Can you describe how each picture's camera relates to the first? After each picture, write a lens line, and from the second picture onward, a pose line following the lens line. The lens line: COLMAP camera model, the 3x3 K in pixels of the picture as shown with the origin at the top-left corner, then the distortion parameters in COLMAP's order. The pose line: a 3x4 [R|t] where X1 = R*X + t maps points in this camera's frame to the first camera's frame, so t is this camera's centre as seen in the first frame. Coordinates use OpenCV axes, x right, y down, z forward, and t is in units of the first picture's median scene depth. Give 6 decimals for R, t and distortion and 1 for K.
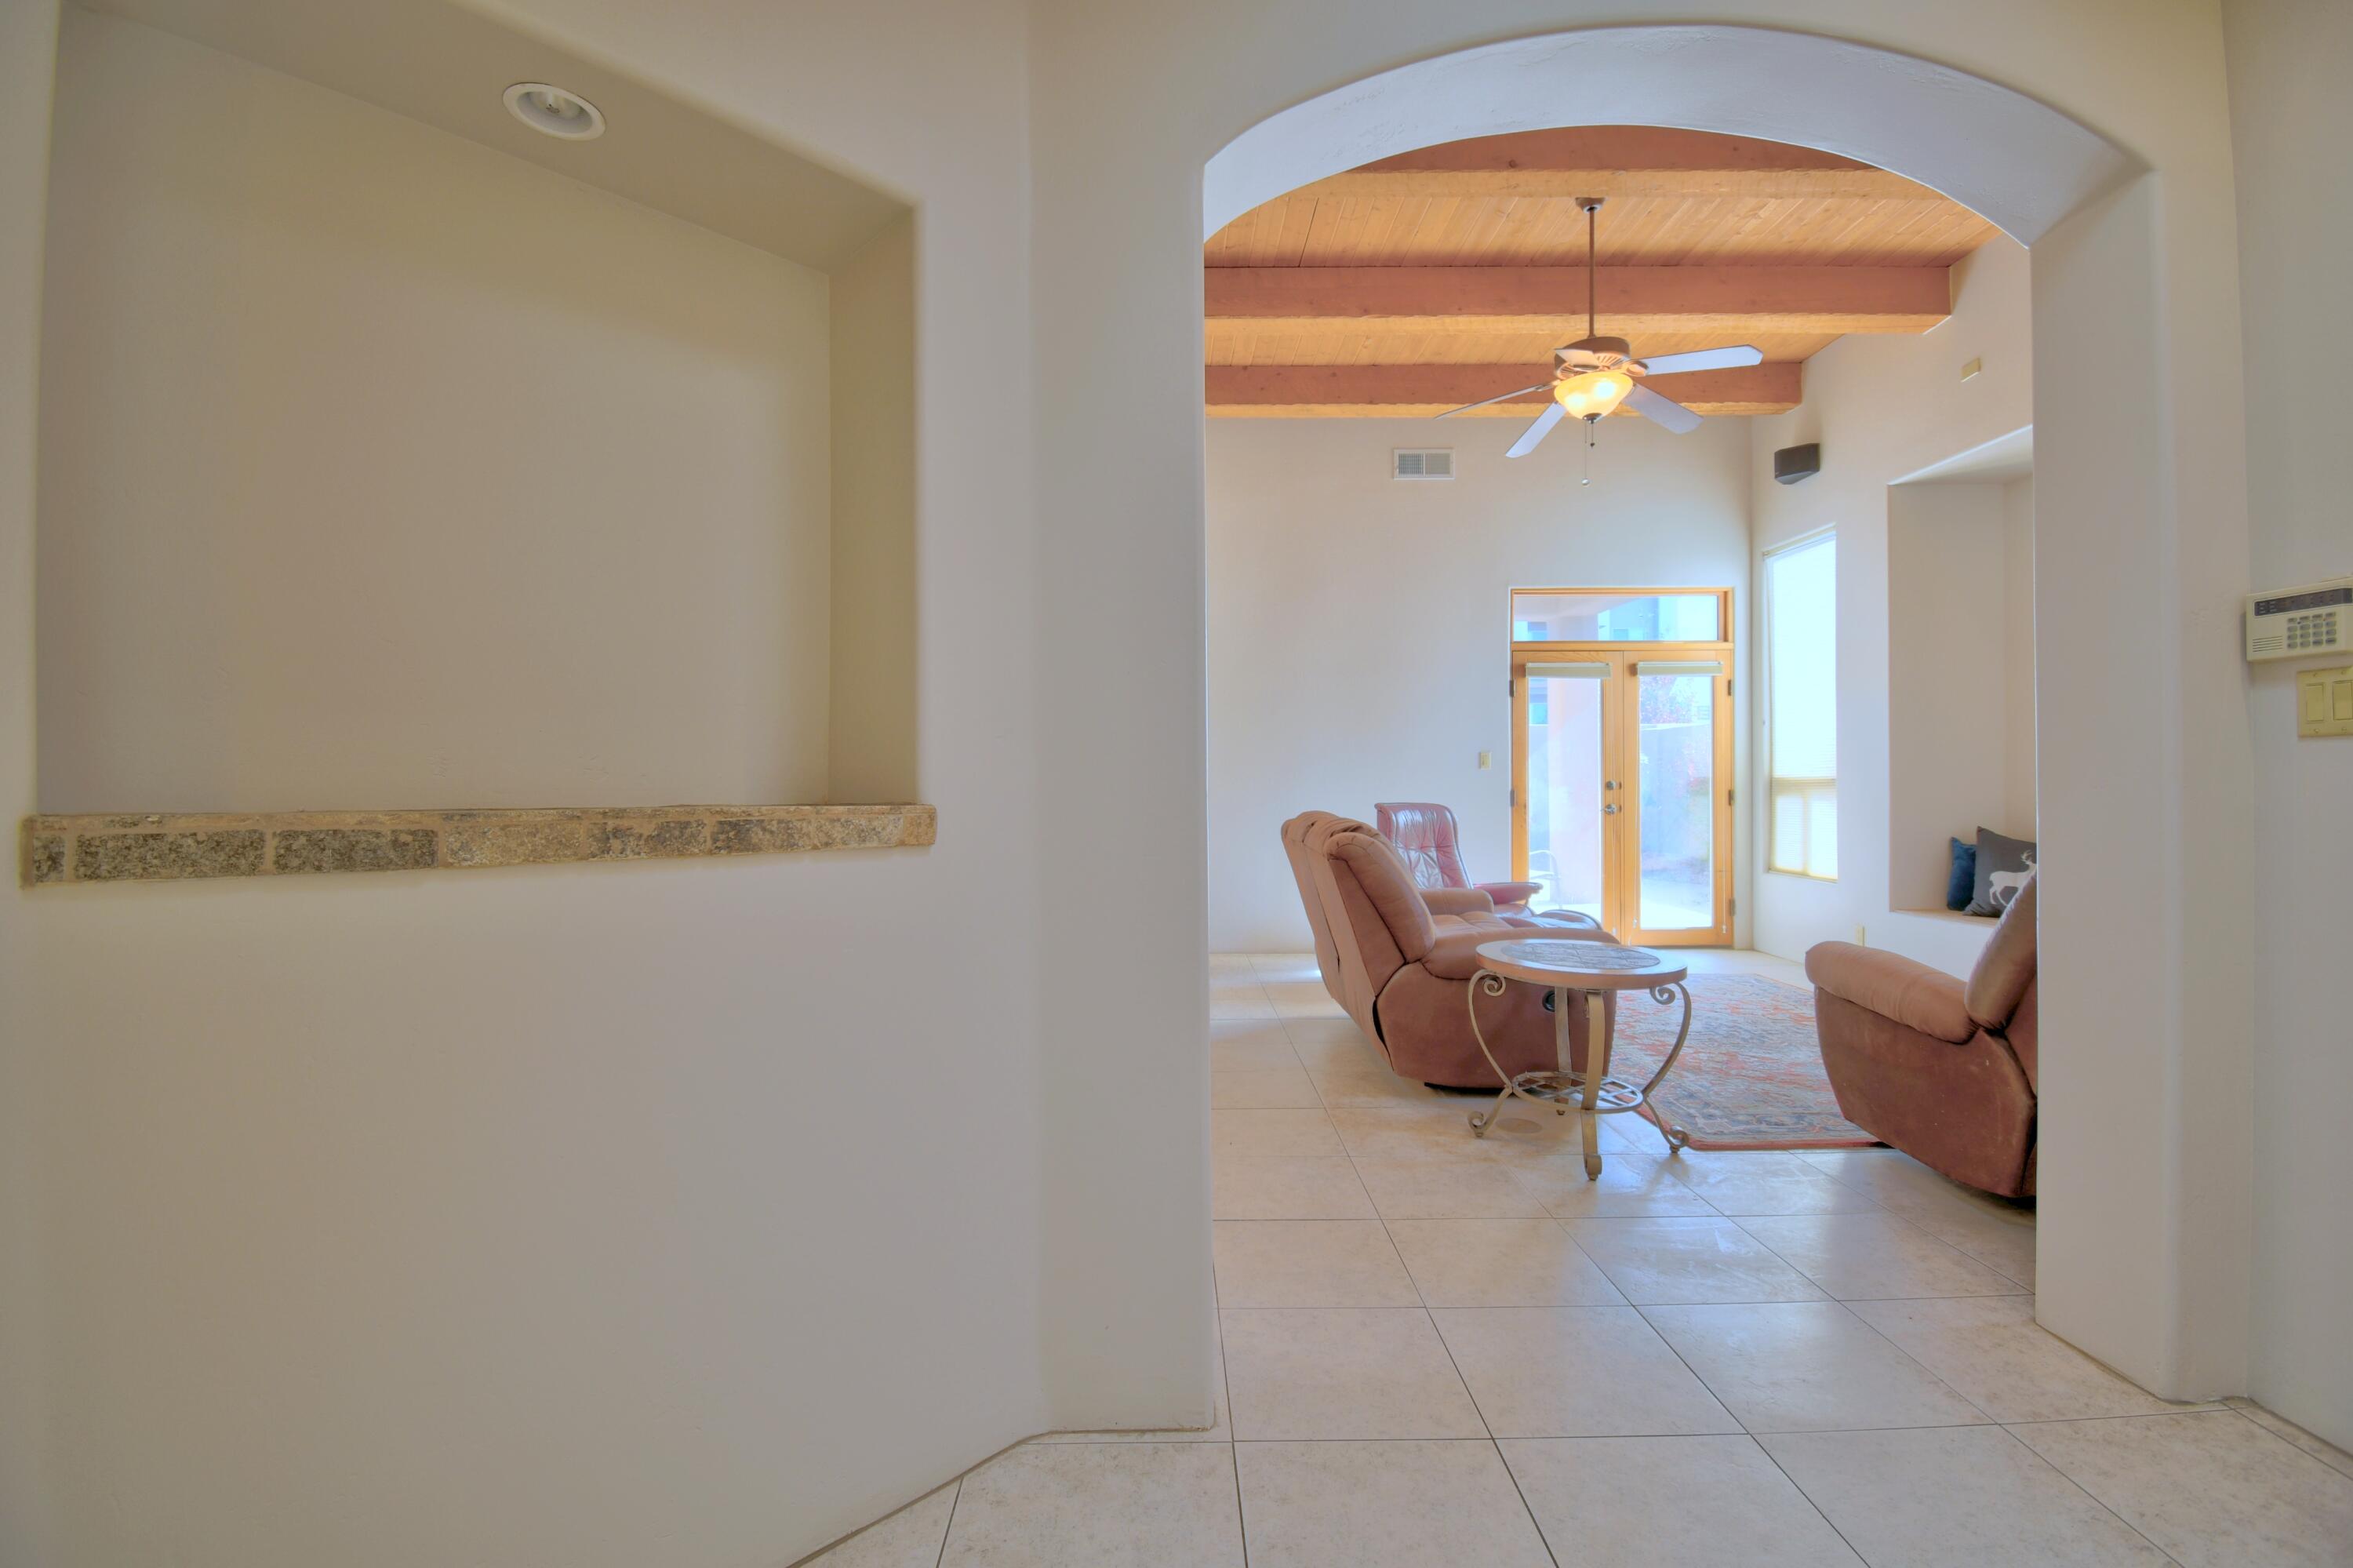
lens RADIAL K [[1042.6, 0, 1167.7], [0, 1042.6, 781.9], [0, 0, 1]] dist [0.001639, -0.001824]
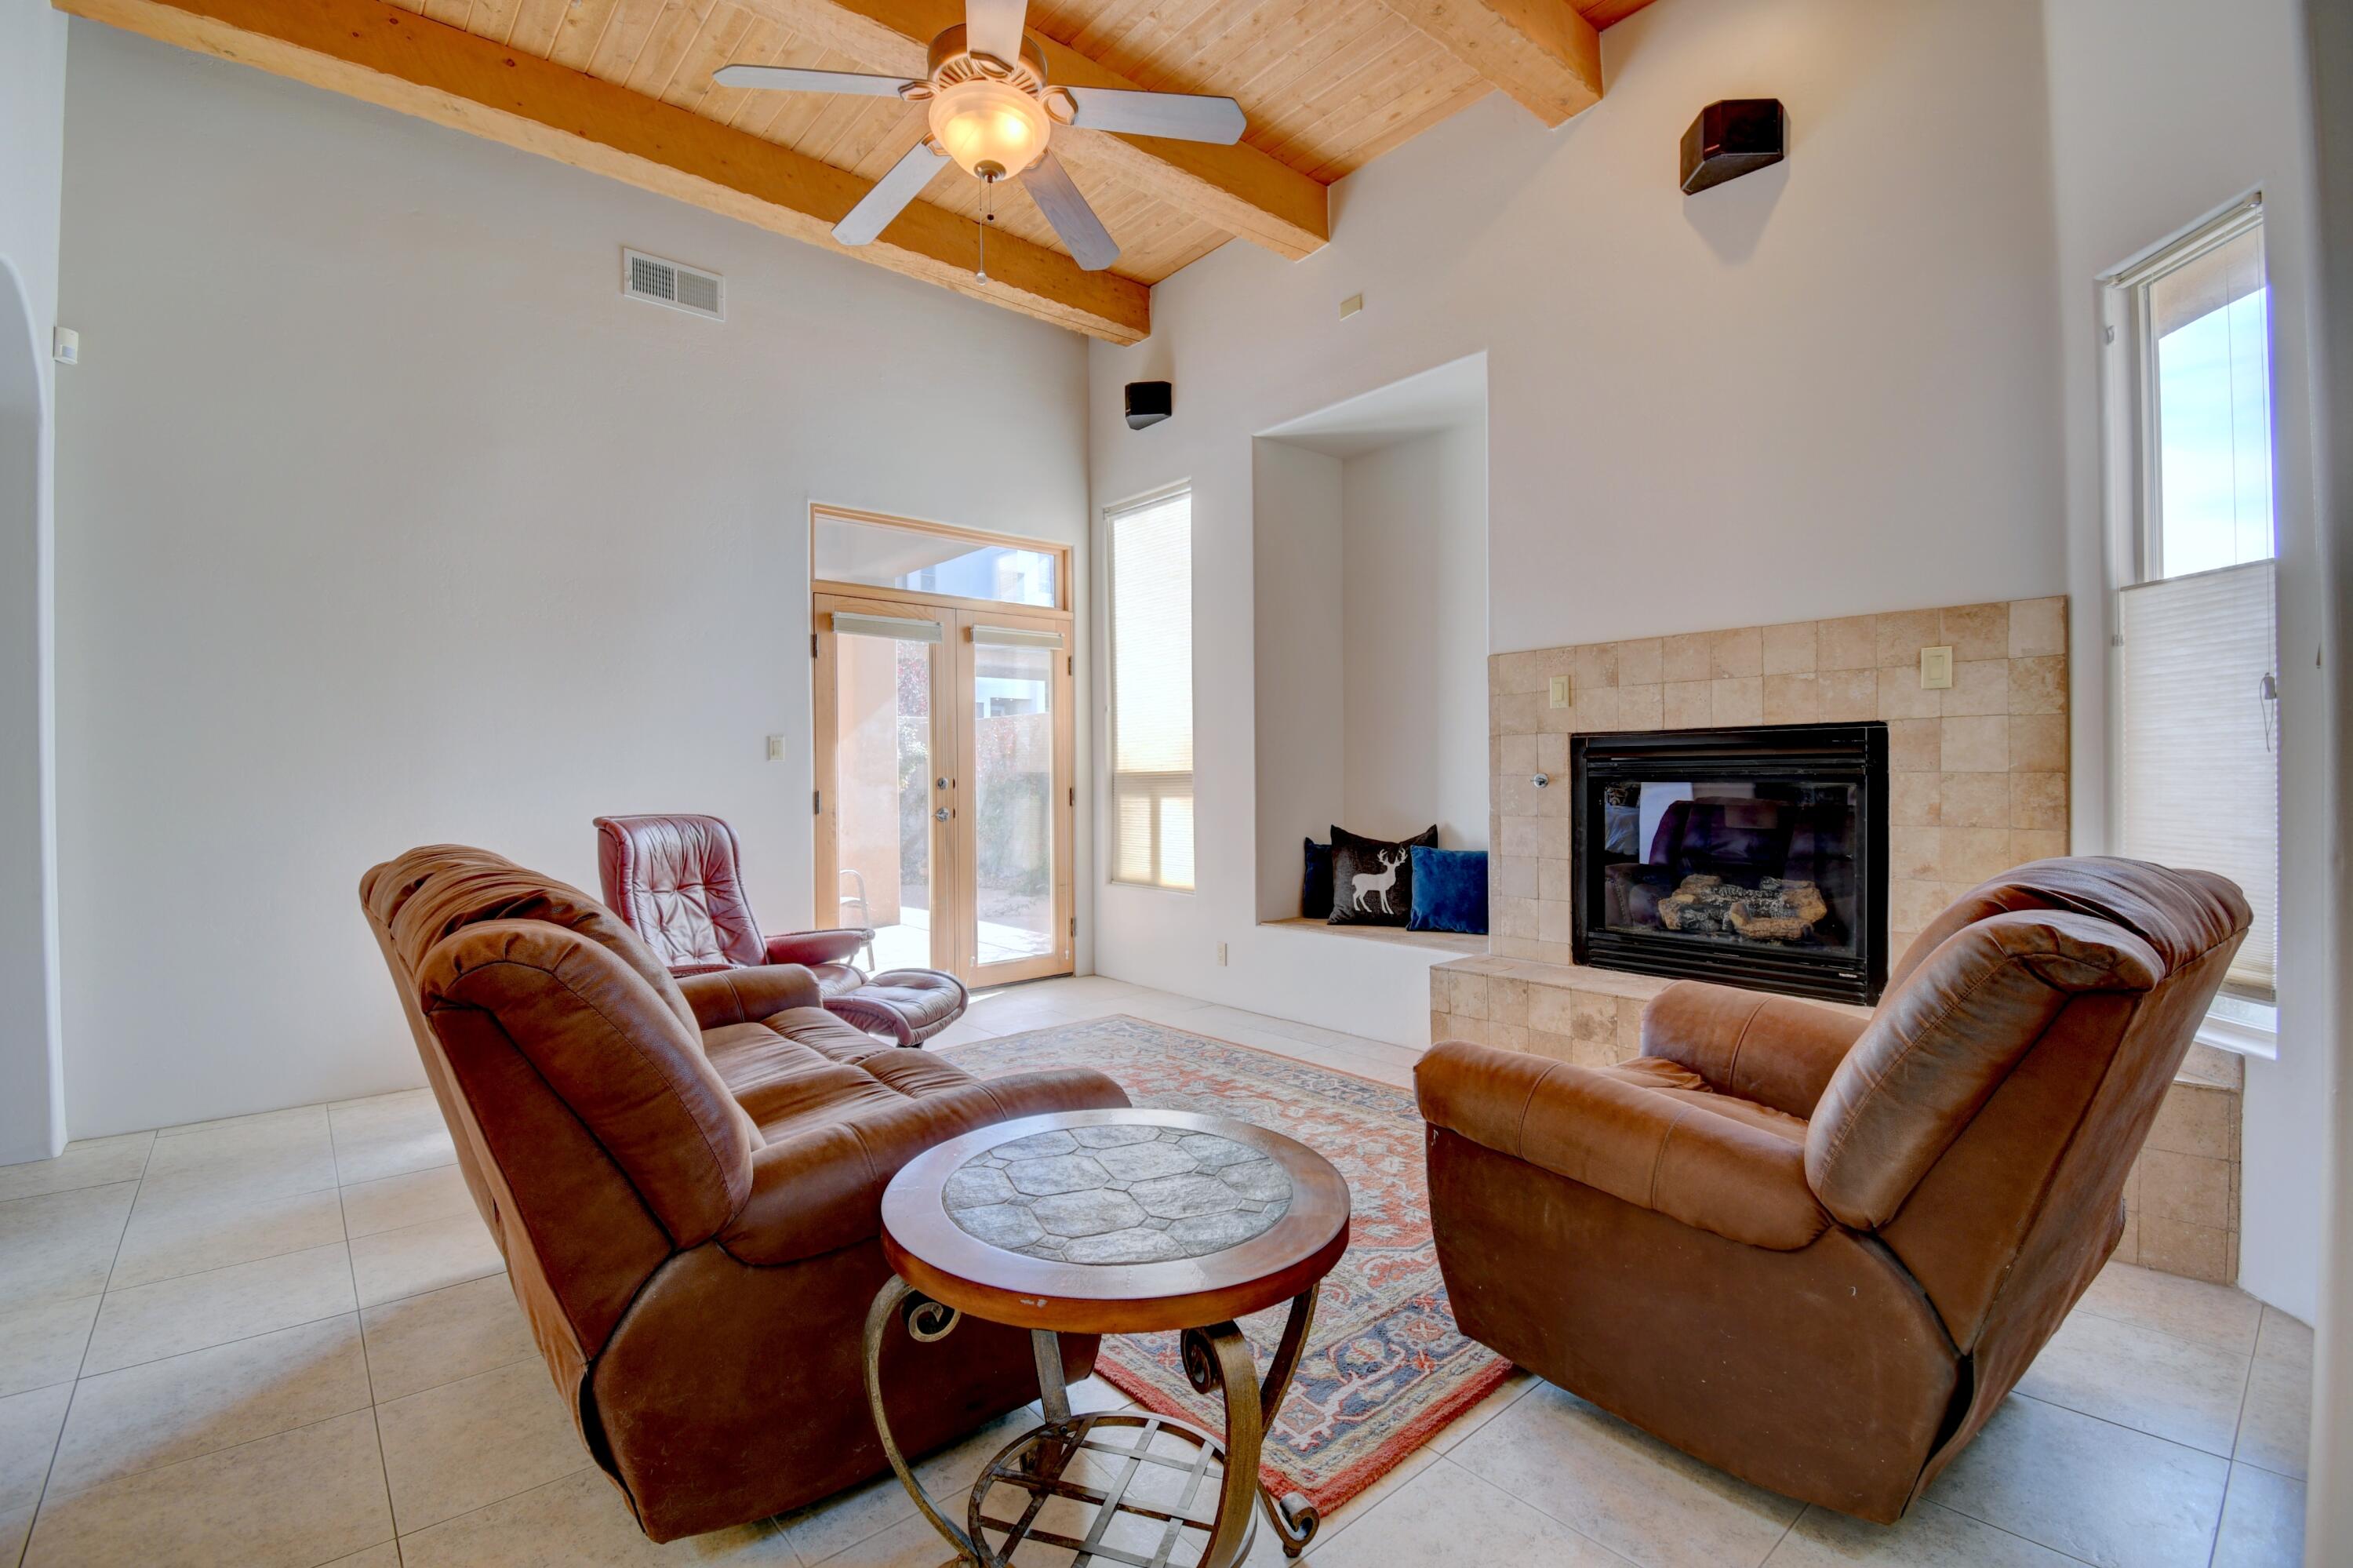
lens RADIAL K [[1042.6, 0, 1171.8], [0, 1042.6, 777.8], [0, 0, 1]] dist [0.001639, -0.001824]
pose [[0.766524, -0.005144, 0.642195, 0.070667], [0.006444, 0.999979, 0.000318, 0.000009], [-0.642183, 0.003894, 0.766541, 0.338682]]
